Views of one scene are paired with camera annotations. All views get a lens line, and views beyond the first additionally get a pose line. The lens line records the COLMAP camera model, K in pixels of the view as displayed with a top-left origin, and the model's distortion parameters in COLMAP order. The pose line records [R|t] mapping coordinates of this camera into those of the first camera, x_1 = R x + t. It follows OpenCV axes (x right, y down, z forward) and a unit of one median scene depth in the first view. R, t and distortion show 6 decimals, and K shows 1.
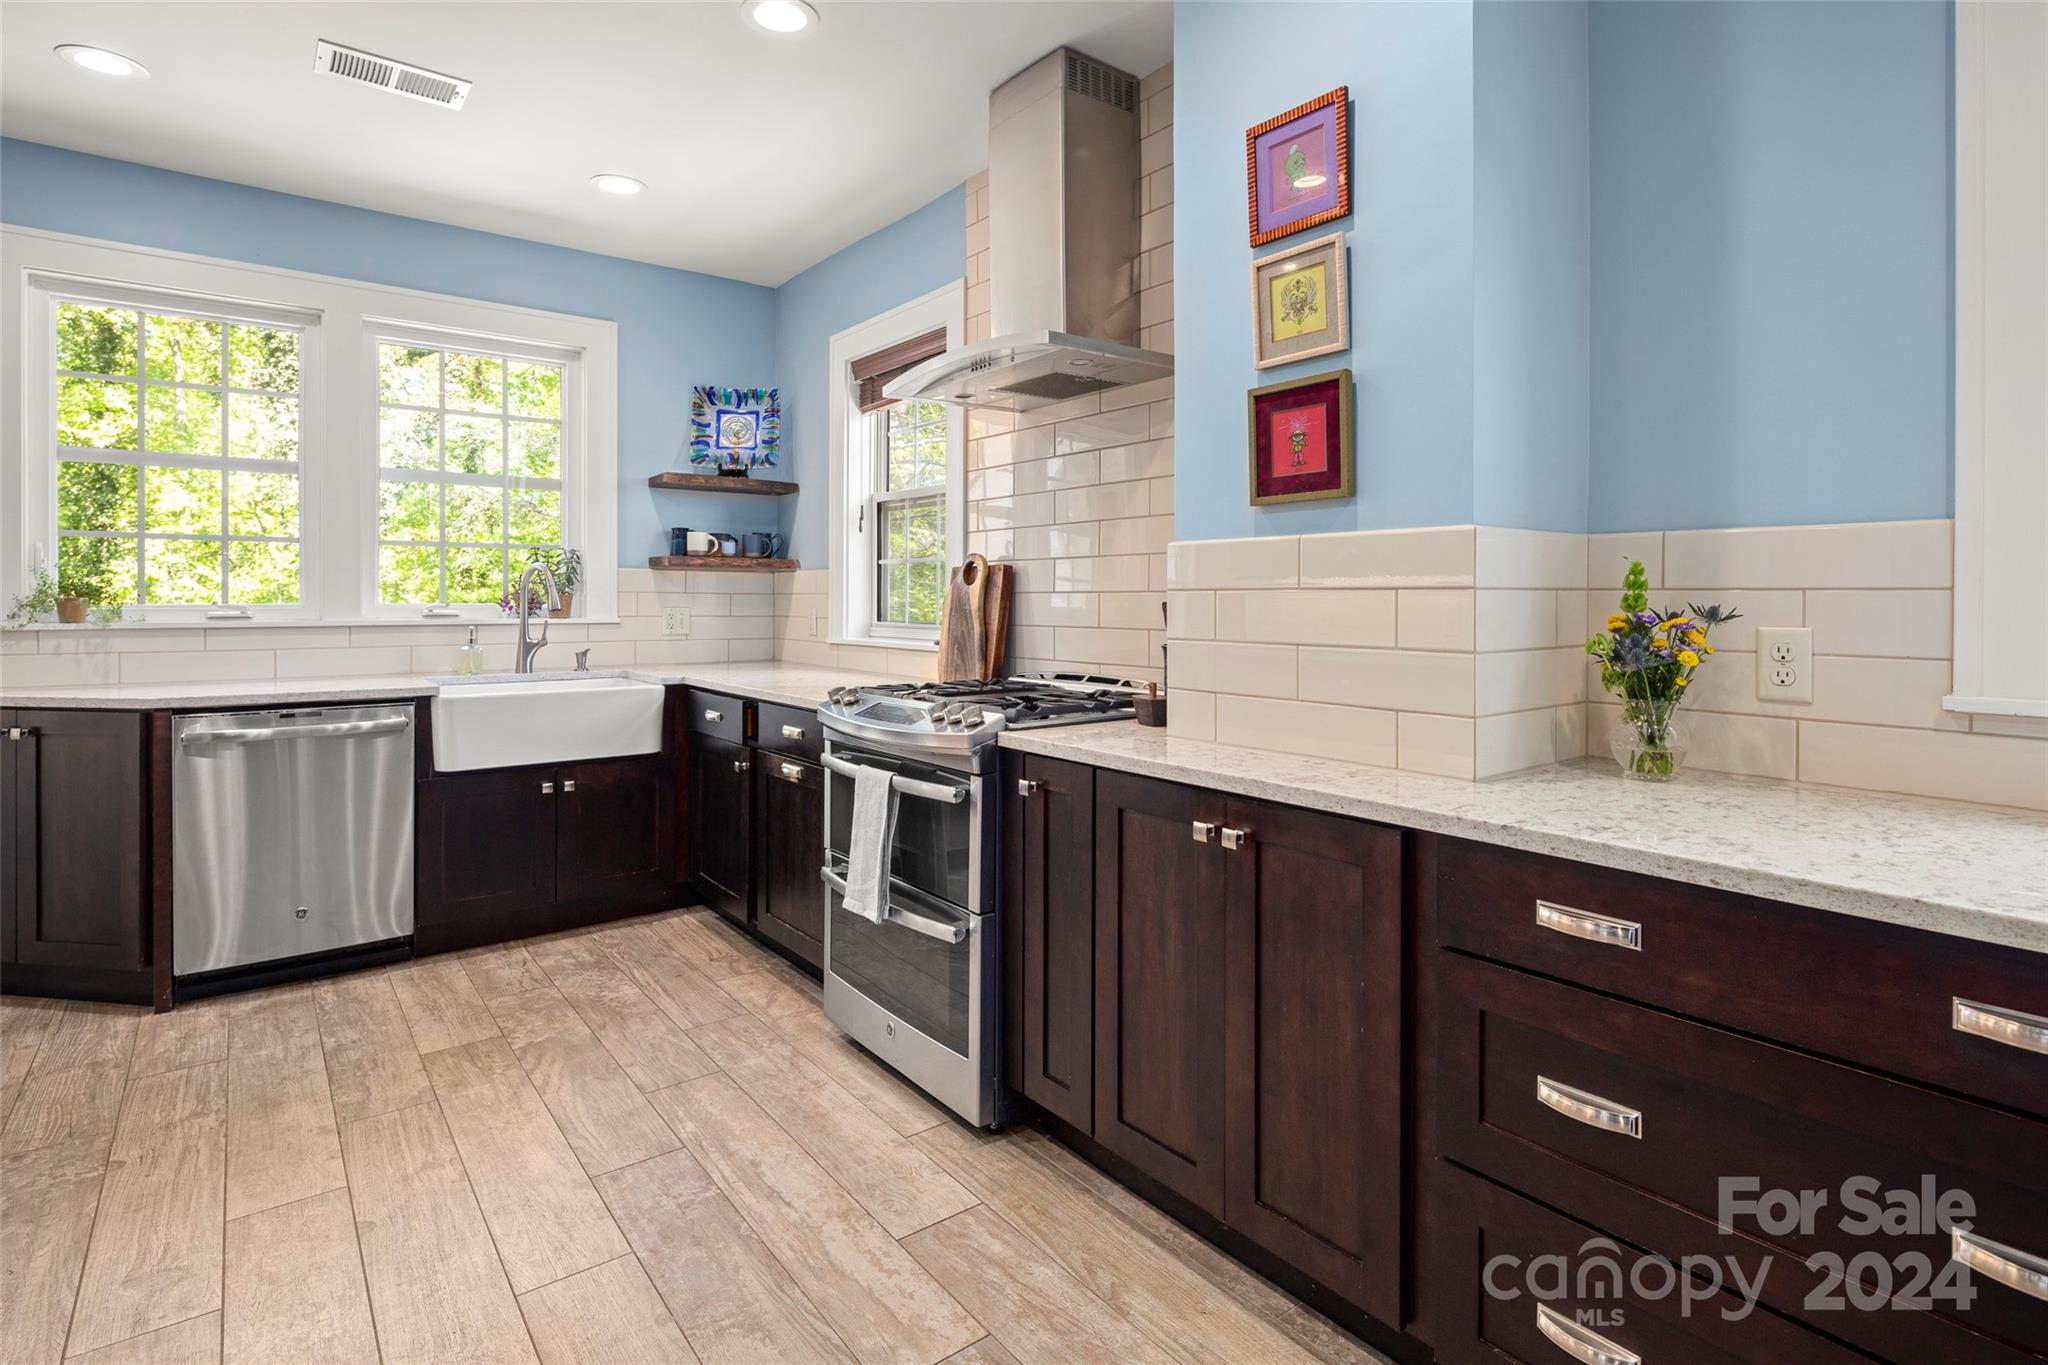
lens RADIAL K [[1003.6, 0, 1034.2], [0, 1003.6, 593.6], [0, 0, 1]] dist [0.000366, -0.002353]
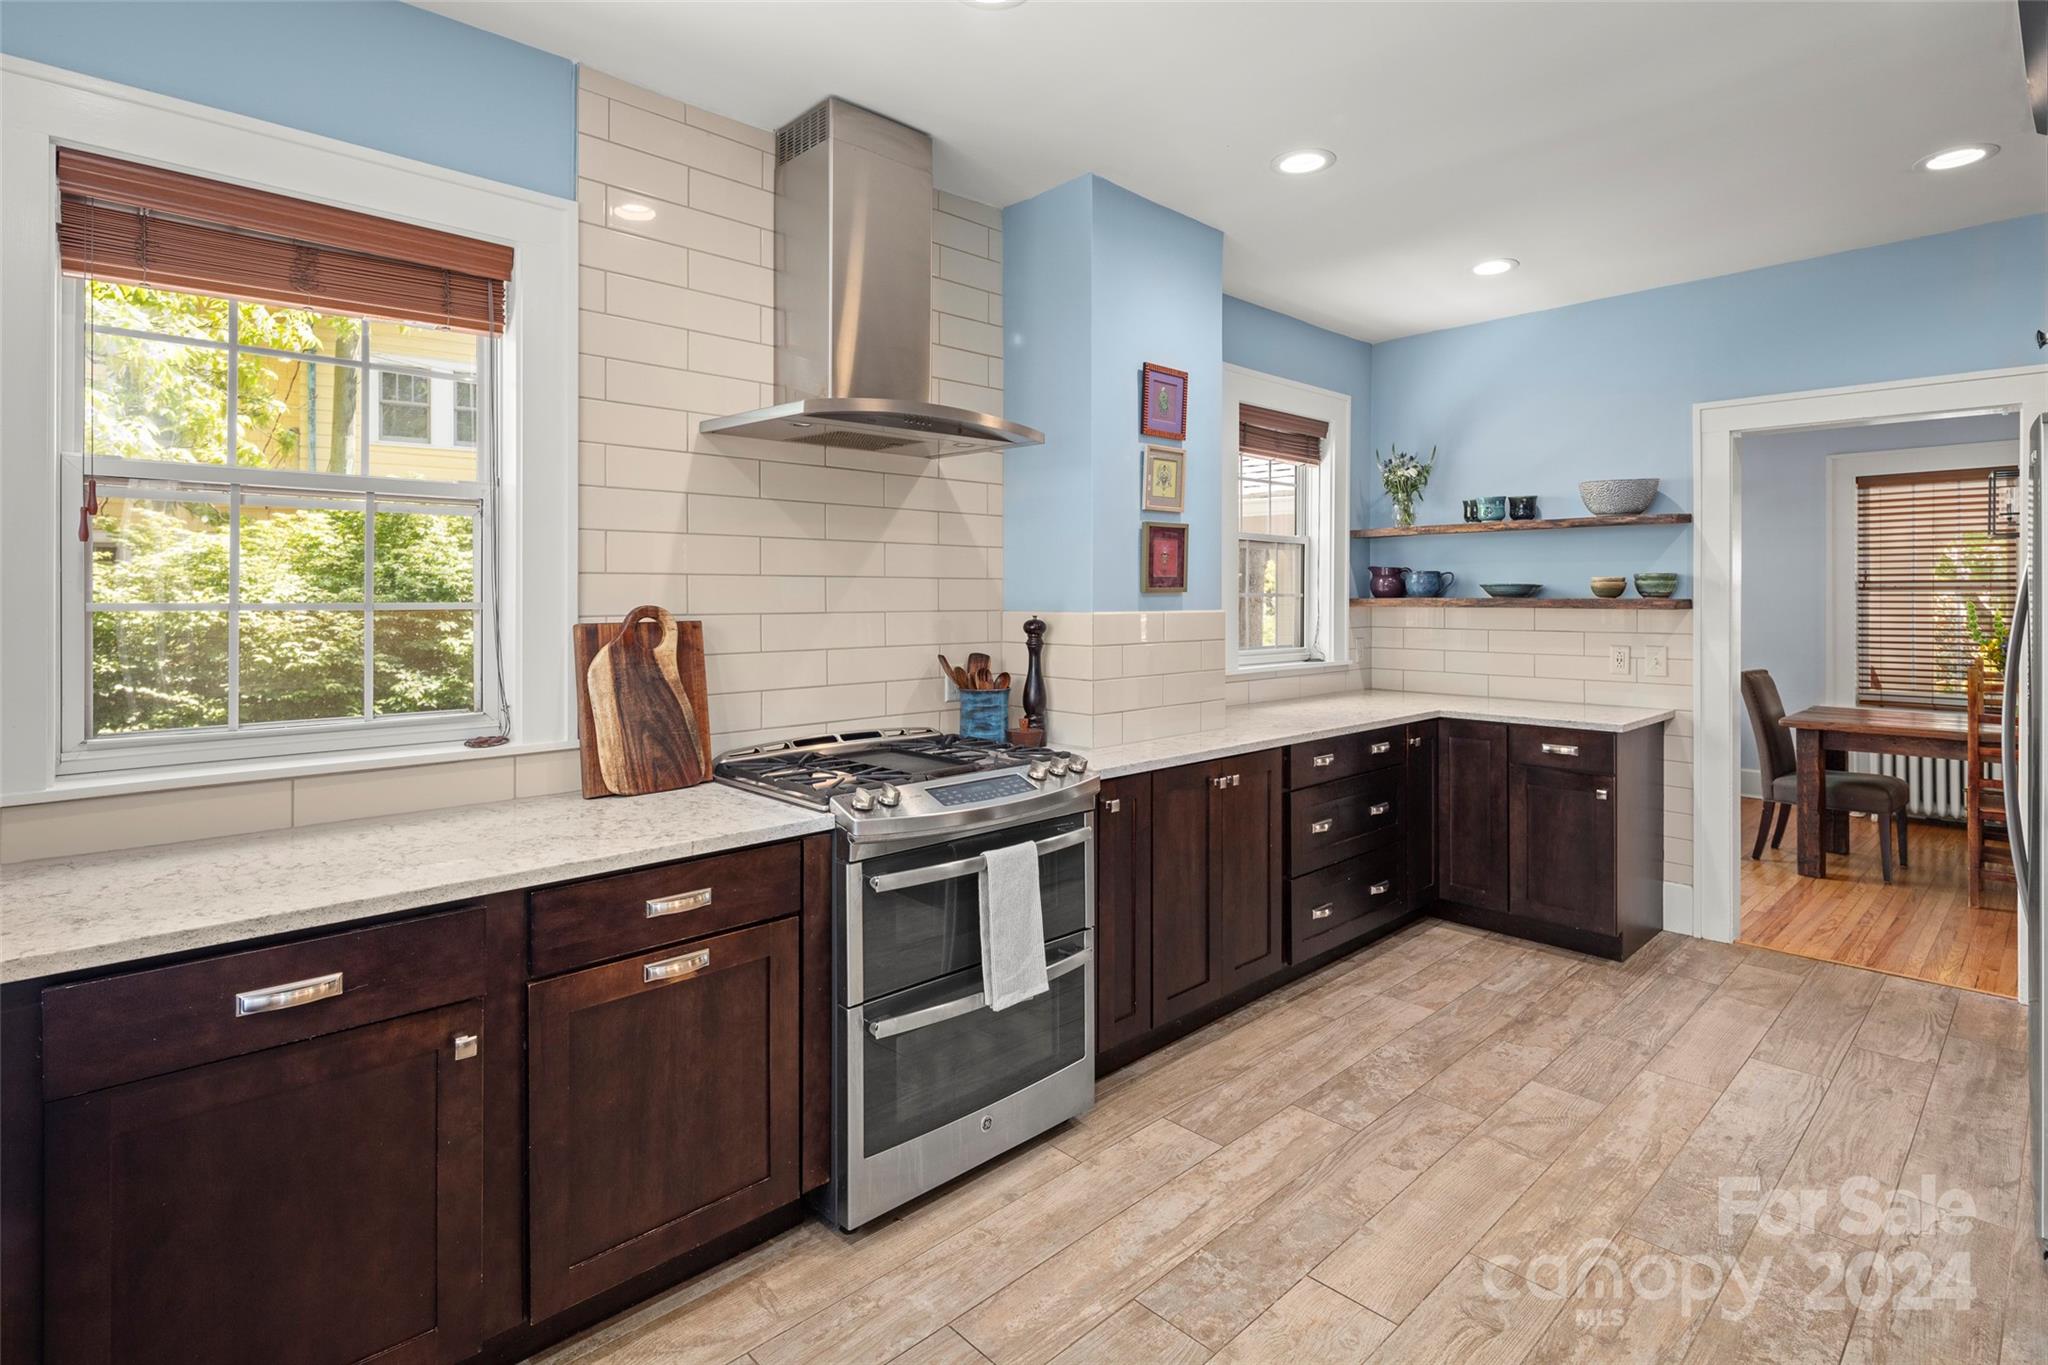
lens RADIAL K [[1003.6, 0, 1033.4], [0, 1003.6, 600.3], [0, 0, 1]] dist [0.000366, -0.002353]
pose [[-0.094146, 0.002048, 0.995556, -1.274992], [0.001550, 0.999997, -0.001911, -0.065906], [-0.995557, 0.001363, -0.094149, 1.222296]]
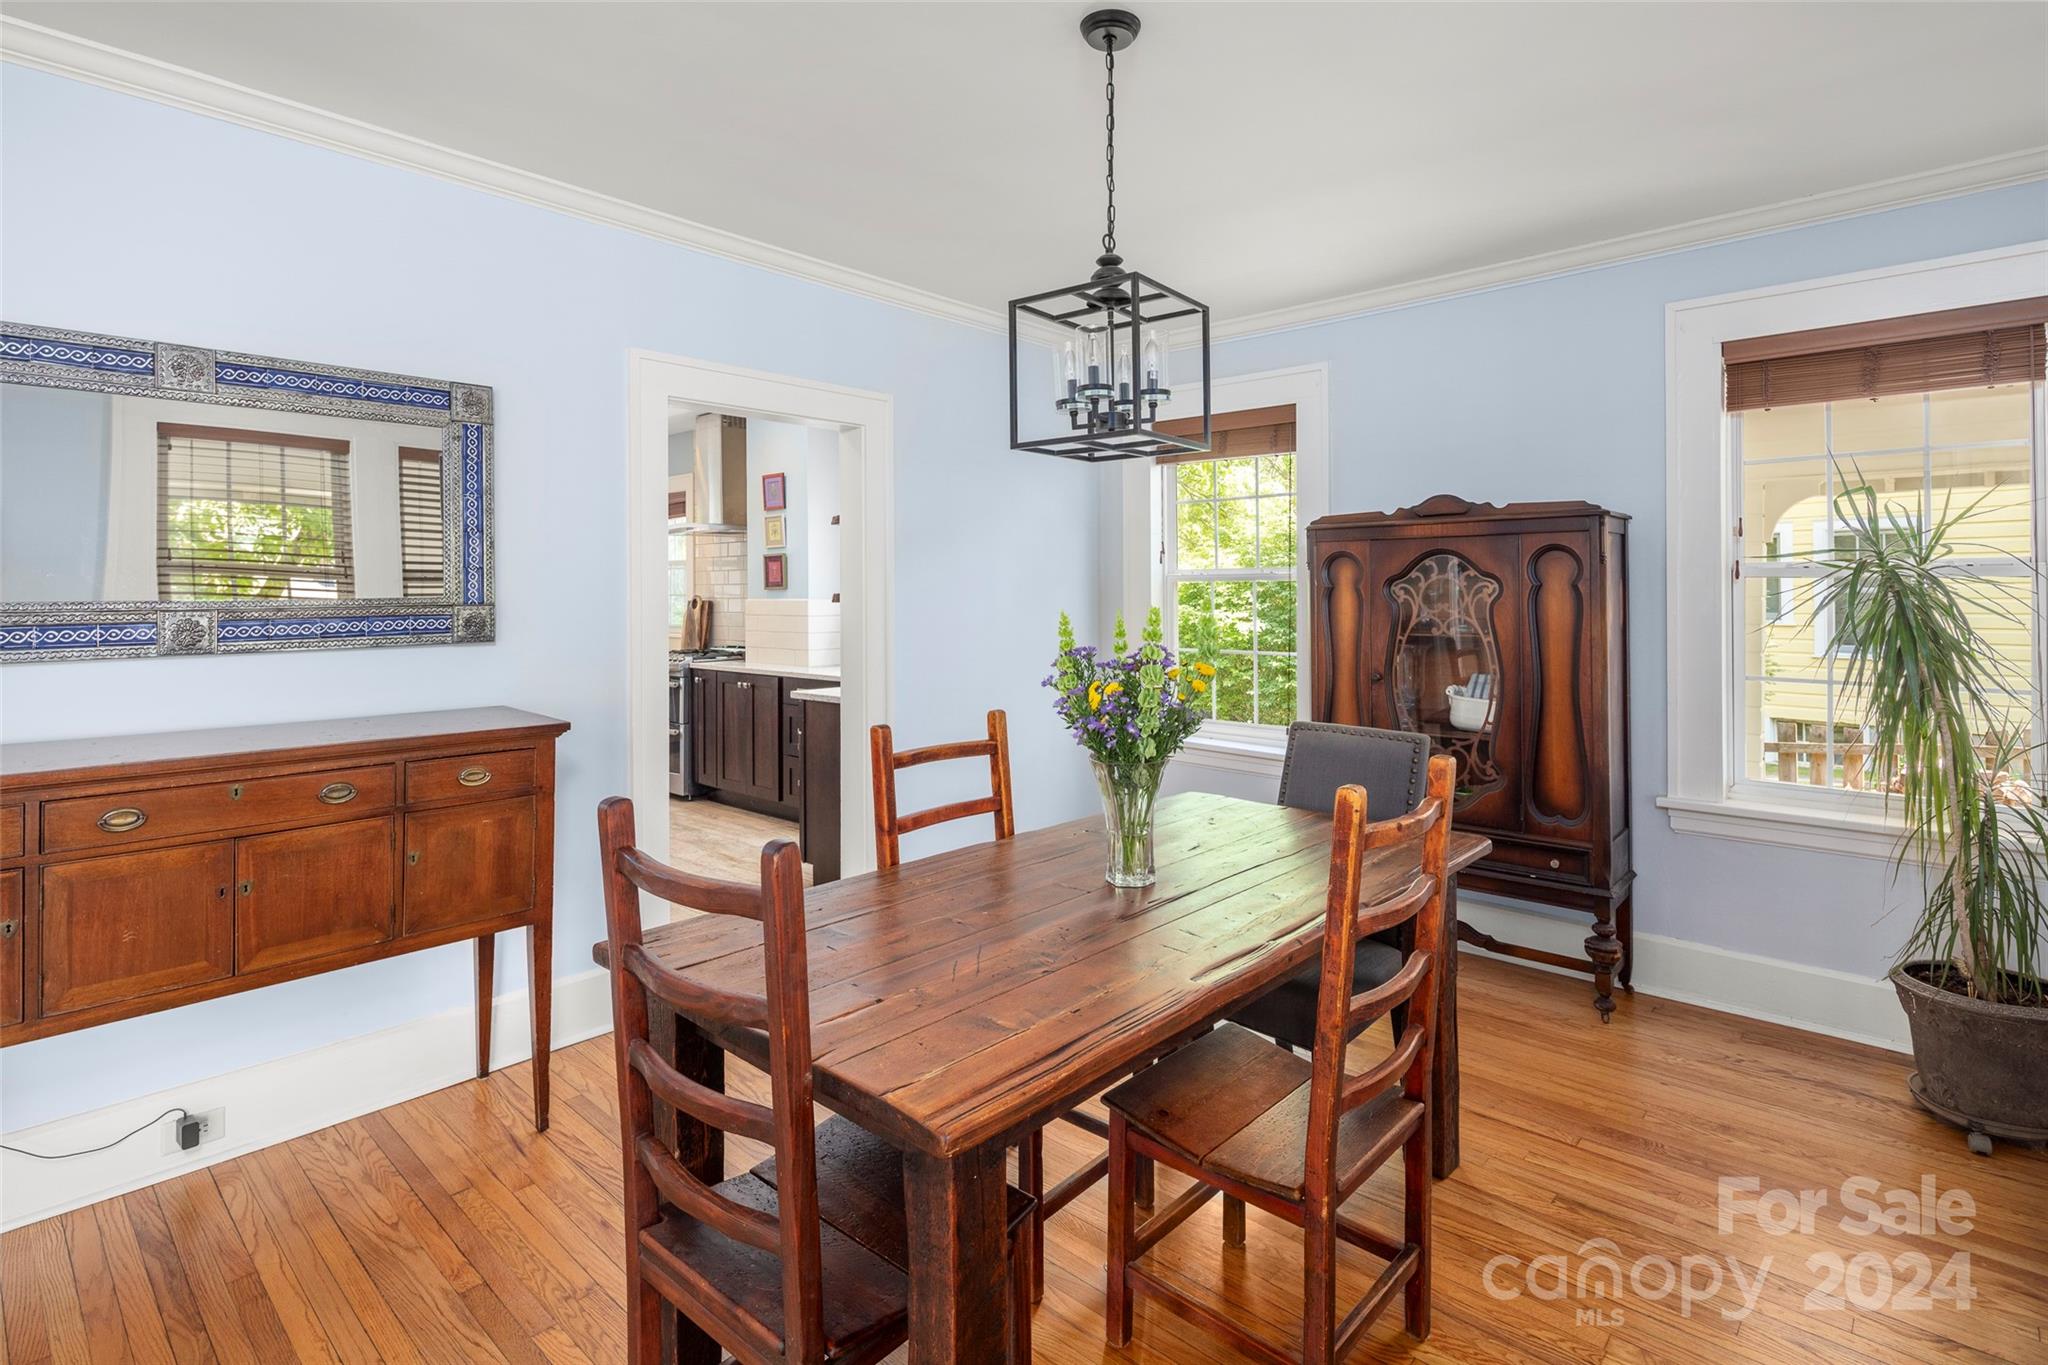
lens RADIAL K [[1003.6, 0, 1031.7], [0, 1003.6, 581.4], [0, 0, 1]] dist [0.000366, -0.002353]
pose [[0.985302, -0.008382, 0.170617, 0.473129], [0.009116, 0.999952, -0.003520, -0.086931], [-0.170579, 0.005024, 0.985331, -2.173466]]
